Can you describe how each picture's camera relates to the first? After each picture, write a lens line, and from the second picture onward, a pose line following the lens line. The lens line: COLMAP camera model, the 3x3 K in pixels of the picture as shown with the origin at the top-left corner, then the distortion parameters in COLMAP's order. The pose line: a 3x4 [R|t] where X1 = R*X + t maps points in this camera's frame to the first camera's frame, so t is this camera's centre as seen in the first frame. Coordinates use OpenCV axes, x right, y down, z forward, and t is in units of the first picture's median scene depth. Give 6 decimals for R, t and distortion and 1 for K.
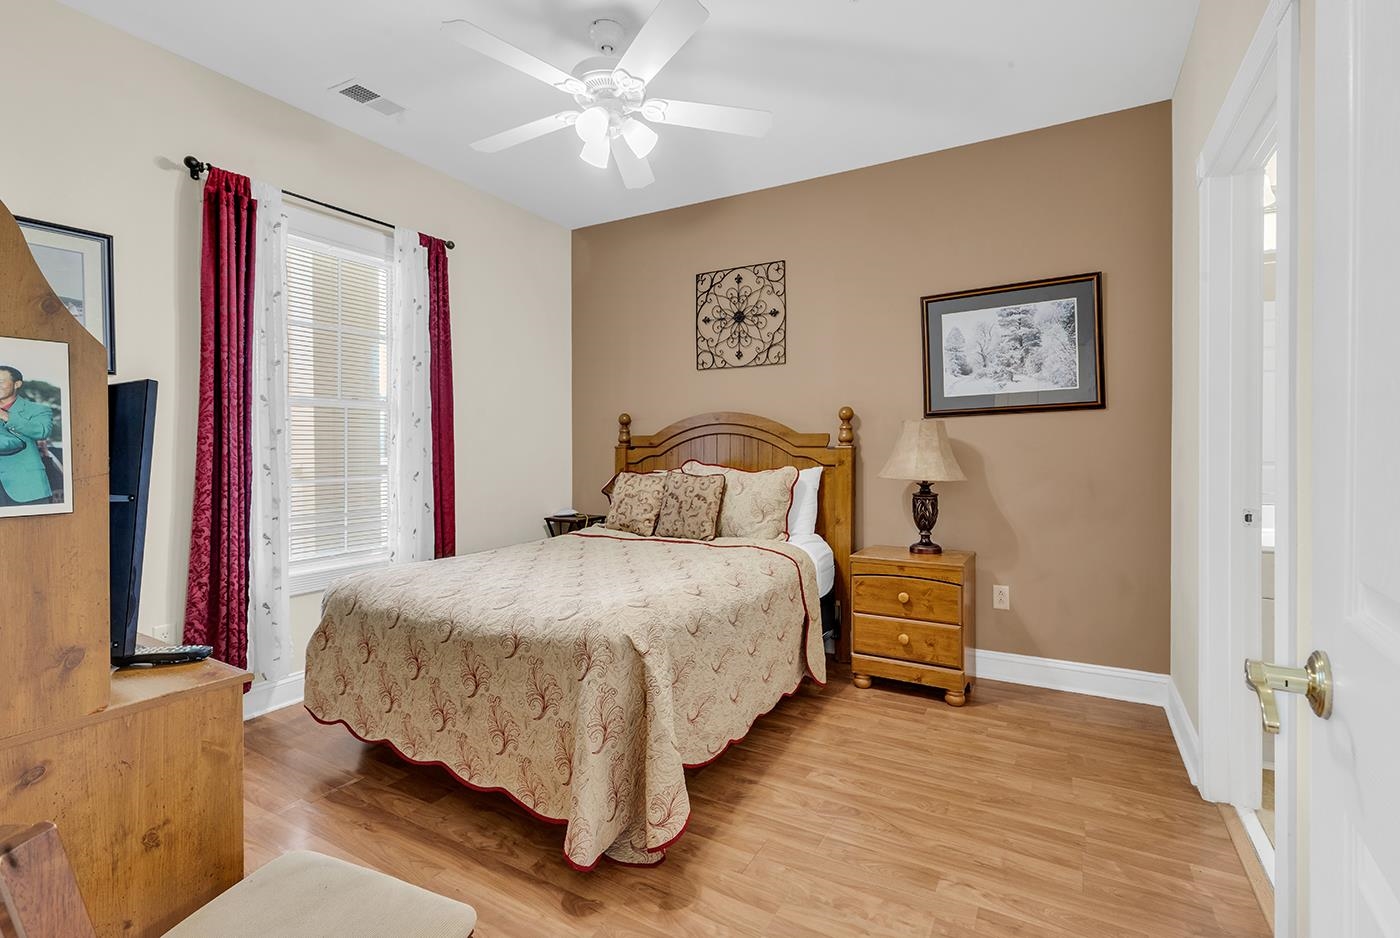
lens RADIAL K [[651.6, 0, 719.8], [0, 651.6, 459.4], [0, 0, 1]] dist [-0.001508, -0.000996]
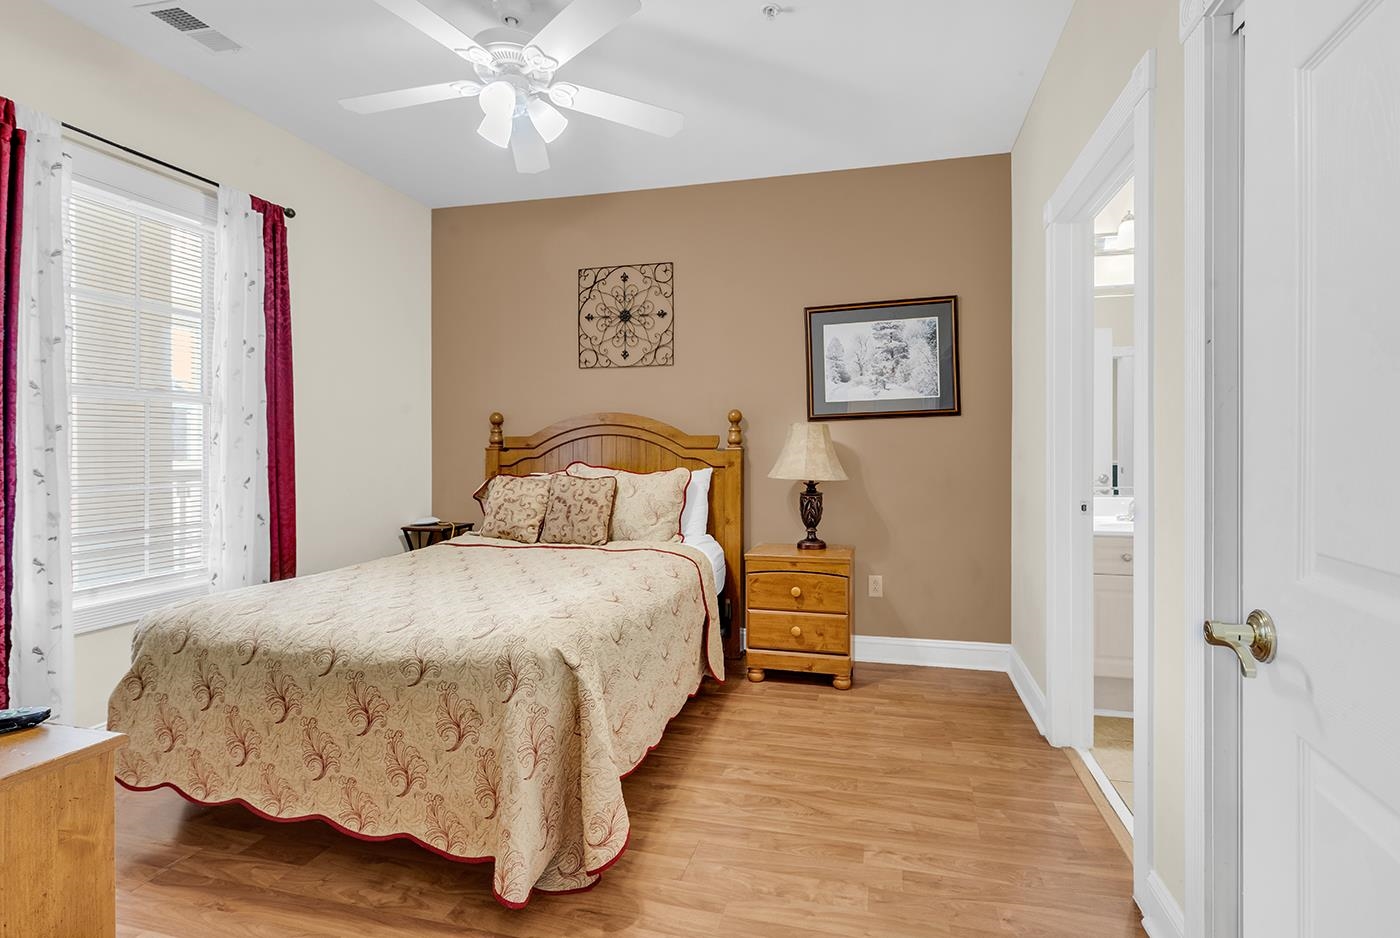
lens RADIAL K [[651.6, 0, 719.8], [0, 651.6, 459.4], [0, 0, 1]] dist [-0.001508, -0.000996]
pose [[0.960167, -0.003423, 0.279406, -0.145166], [0.004104, 0.999990, -0.001853, -0.000560], [-0.279397, 0.002926, 0.960171, 0.024861]]
